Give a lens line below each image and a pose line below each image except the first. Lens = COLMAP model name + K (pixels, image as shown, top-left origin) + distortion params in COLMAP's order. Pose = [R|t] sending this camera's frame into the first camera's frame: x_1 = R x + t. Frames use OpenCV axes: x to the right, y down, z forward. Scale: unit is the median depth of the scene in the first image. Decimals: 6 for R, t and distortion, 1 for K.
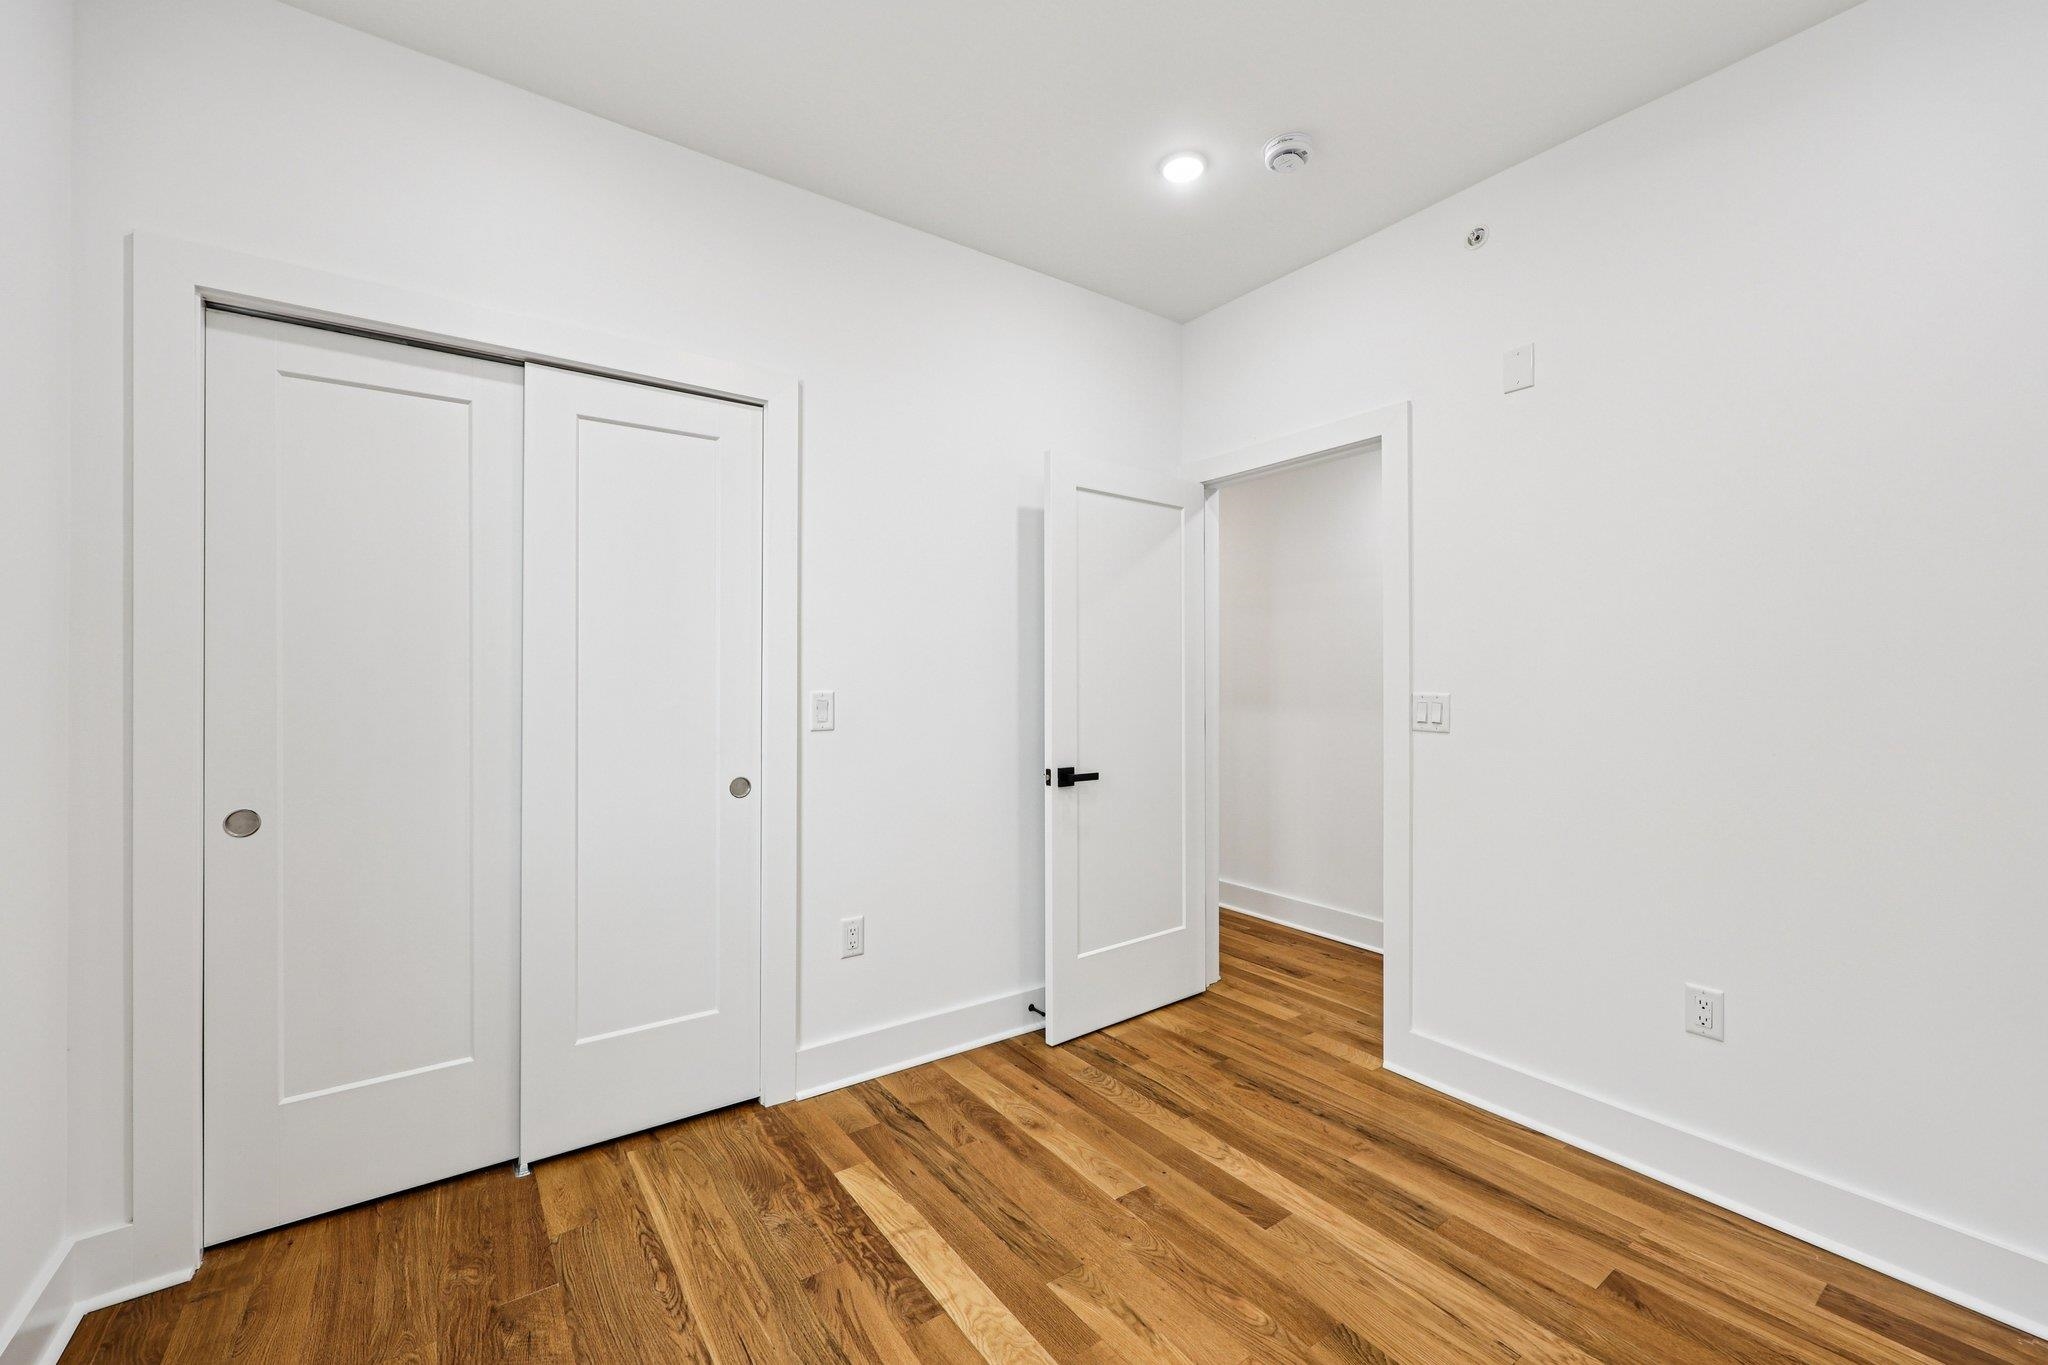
lens RADIAL K [[833.5, 0, 1024.2], [0, 833.5, 678.1], [0, 0, 1]] dist [0.001459, 0.000031]
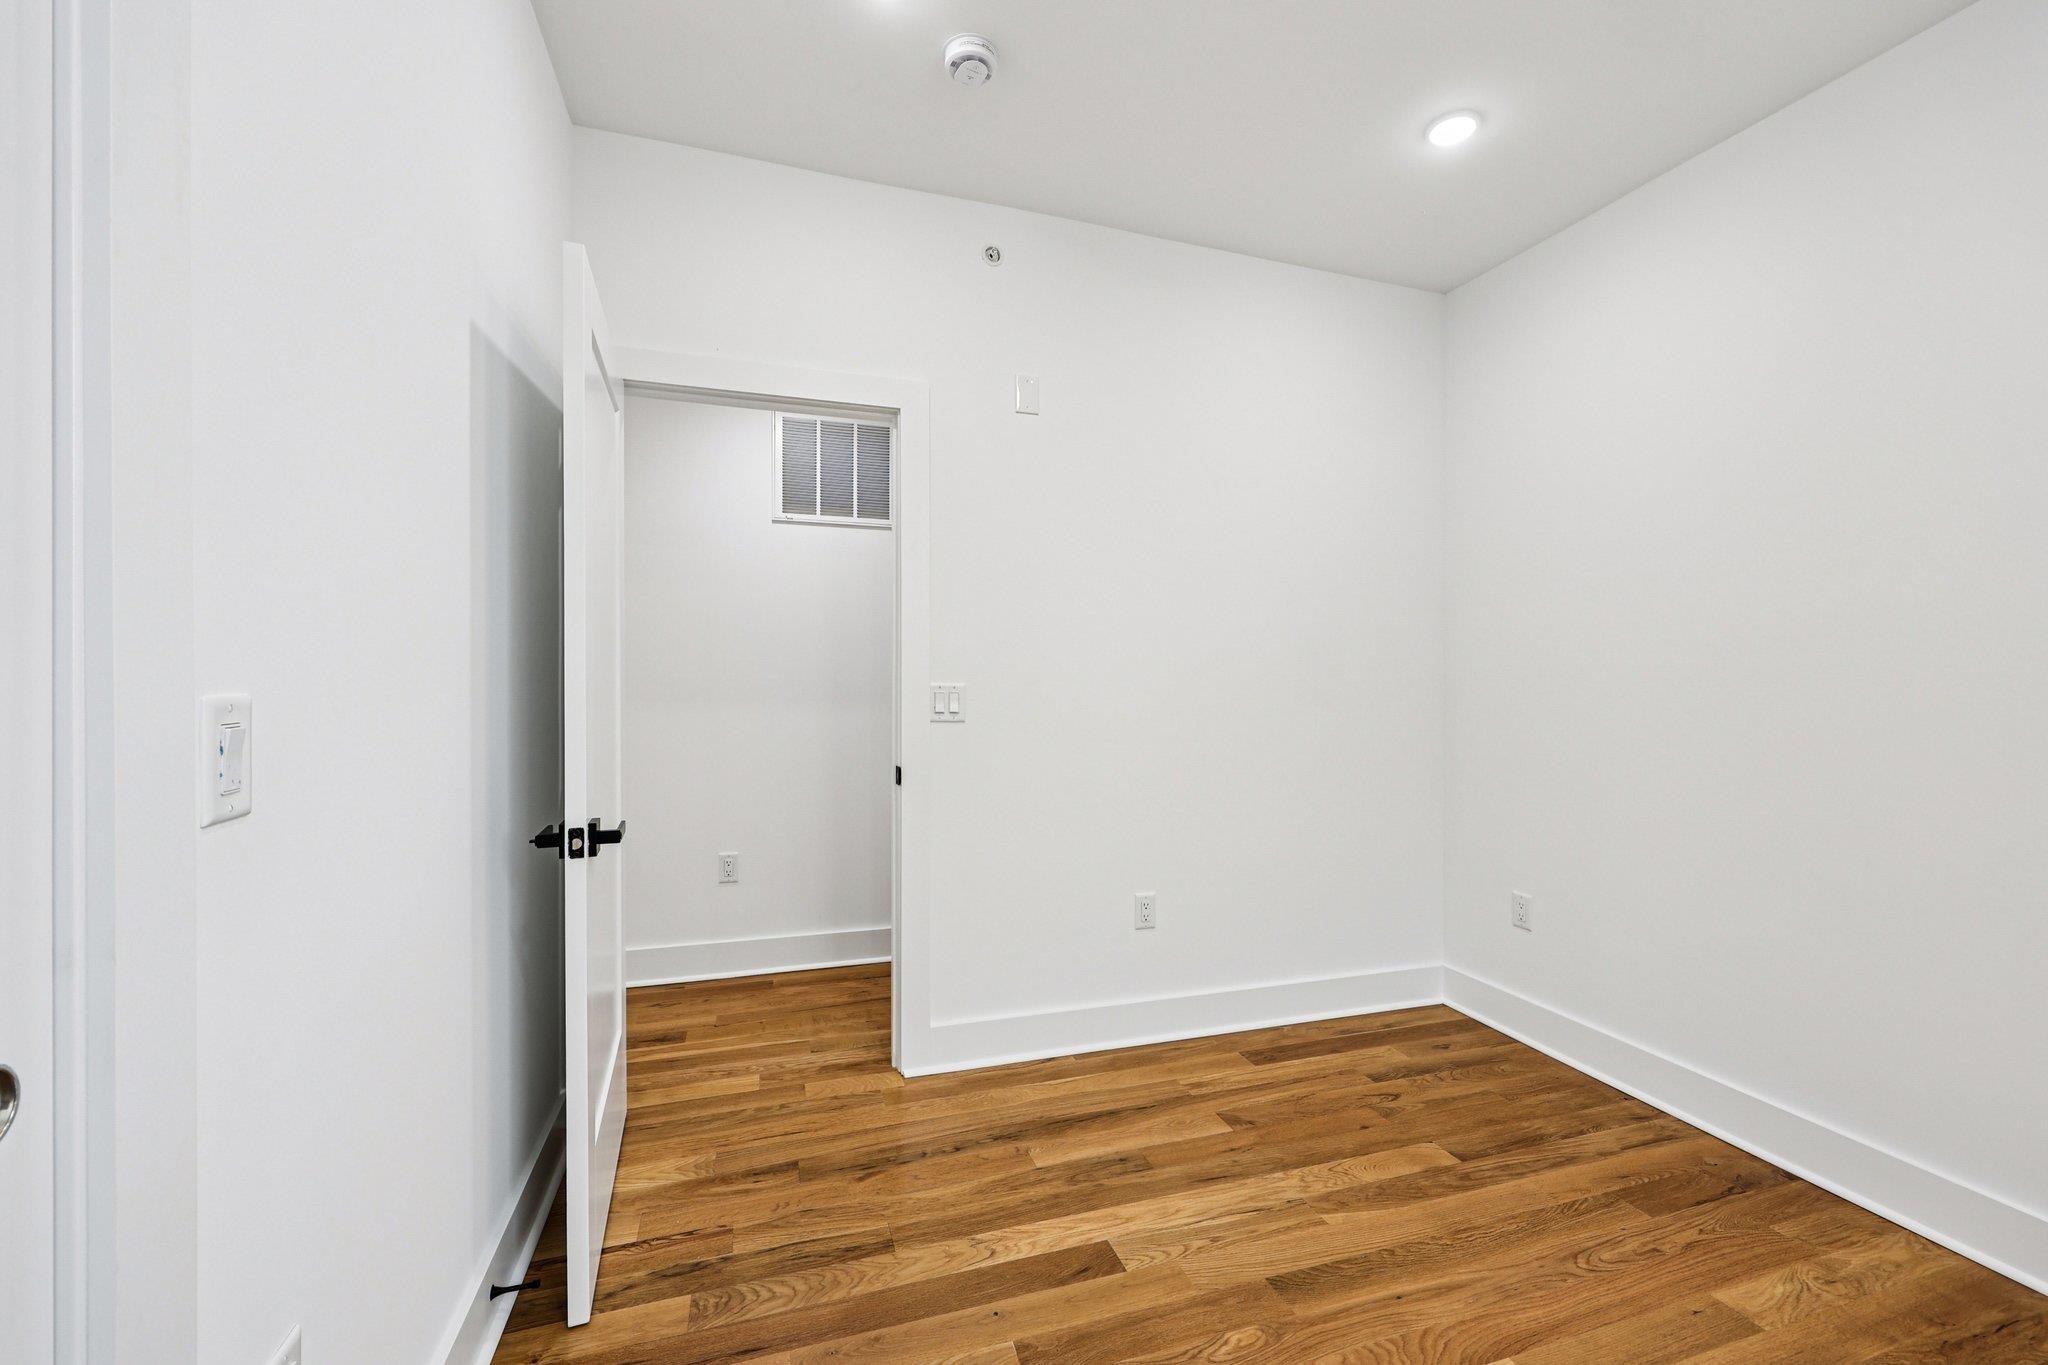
lens RADIAL K [[833.5, 0, 1035.4], [0, 833.5, 679.8], [0, 0, 1]] dist [0.001459, 0.000031]
pose [[0.303518, -0.009718, 0.952776, -0.529735], [-0.010381, 0.999855, 0.013505, -0.001873], [-0.952769, -0.013990, 0.303373, 0.715387]]
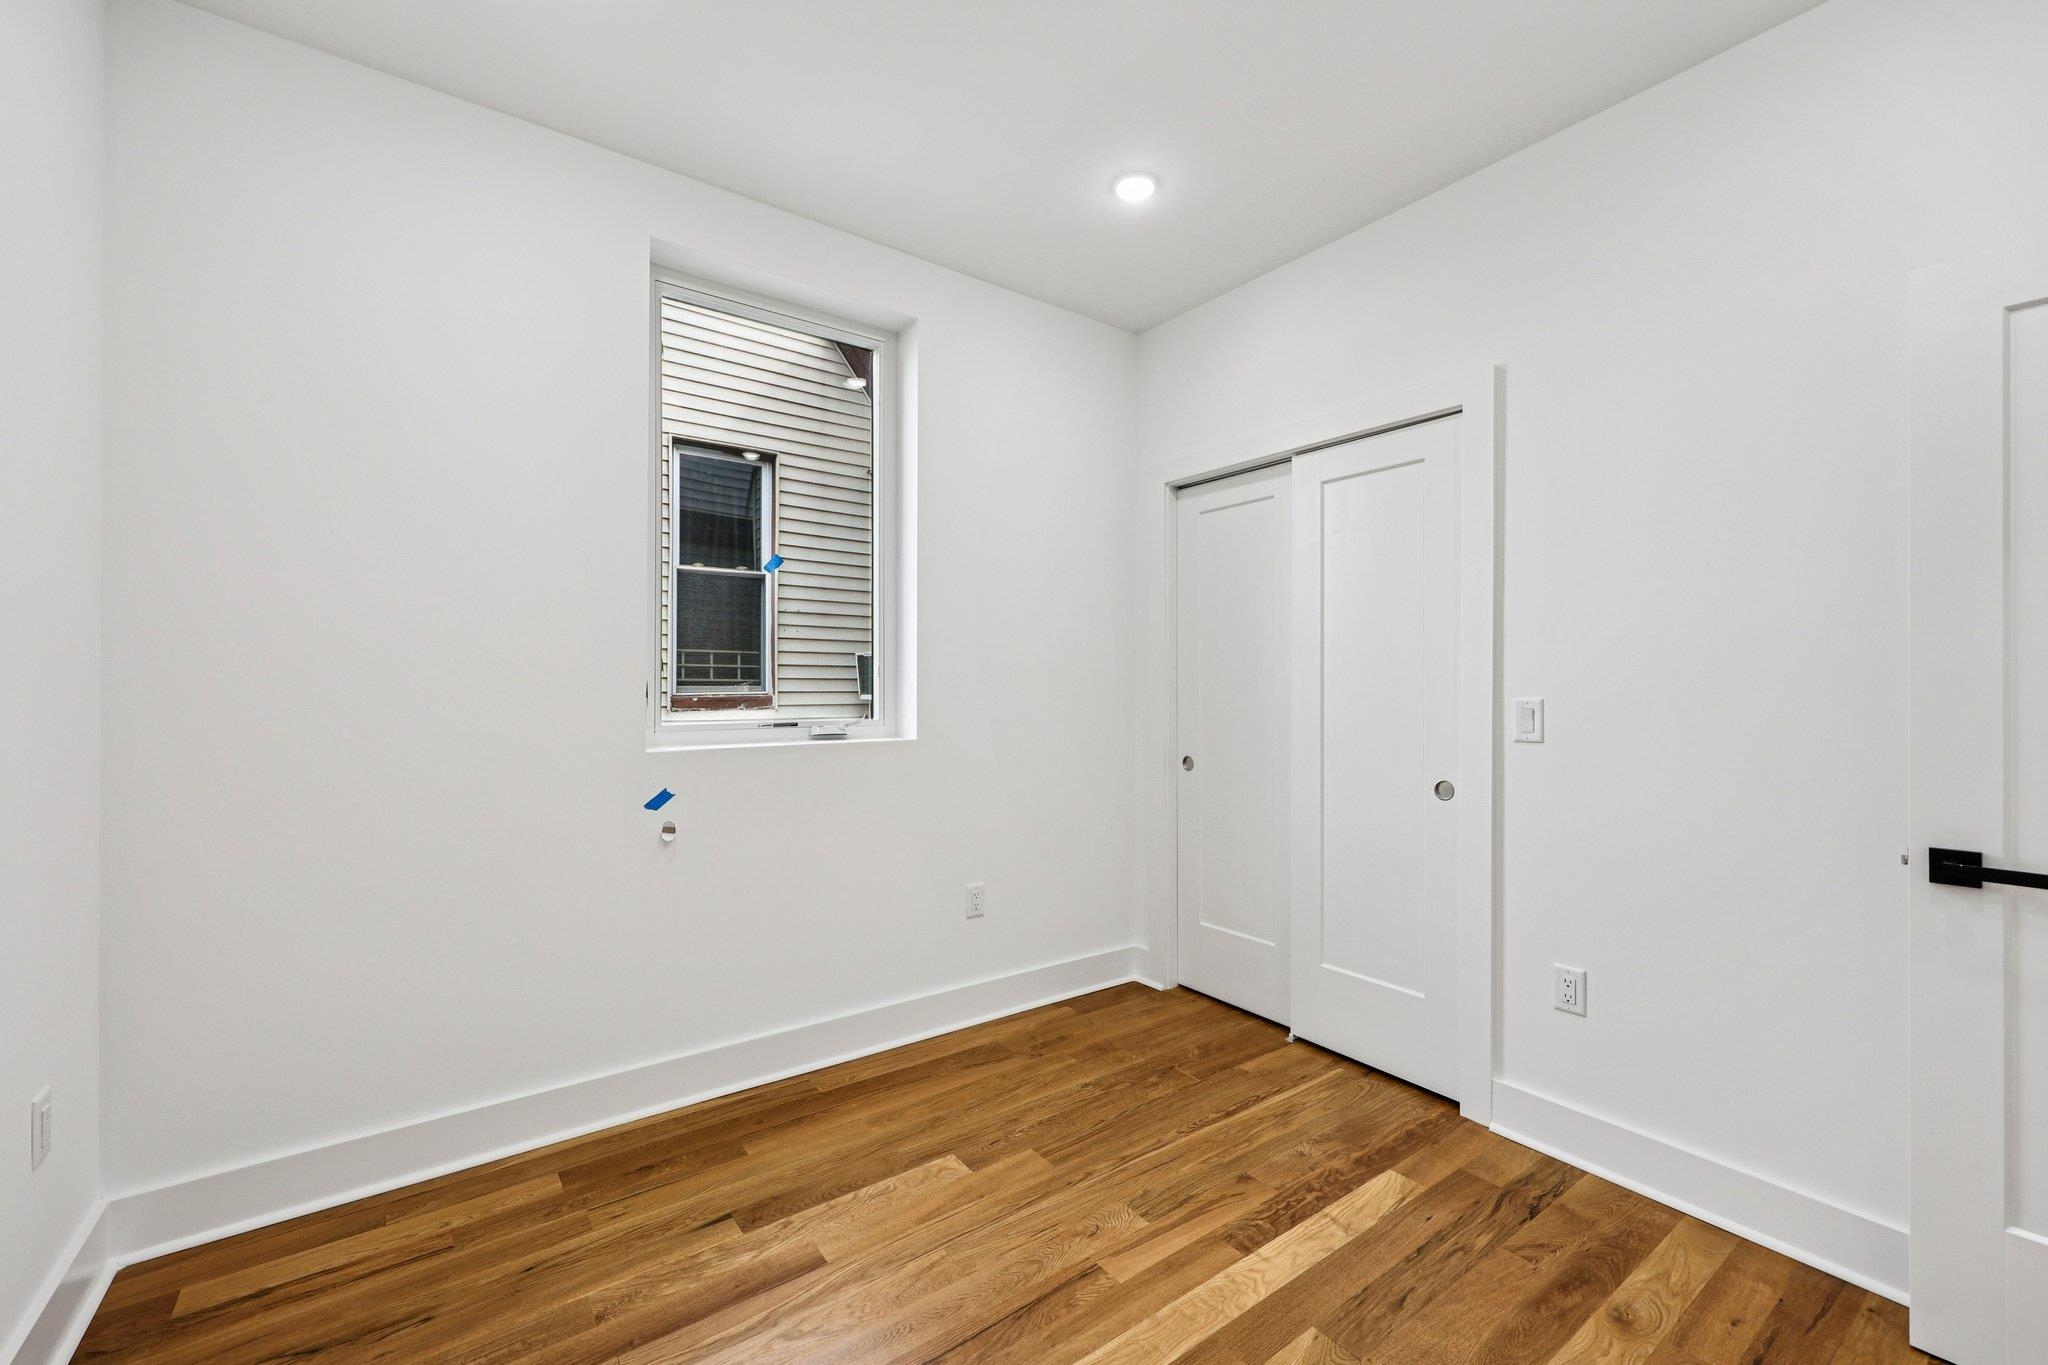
lens RADIAL K [[833.5, 0, 1024.9], [0, 833.5, 680.5], [0, 0, 1]] dist [0.001459, 0.000031]
pose [[0.008104, -0.007176, -0.999941, 0.742864], [-0.000898, 0.999974, -0.007184, 0.003894], [0.999967, 0.000956, 0.008097, 0.511267]]
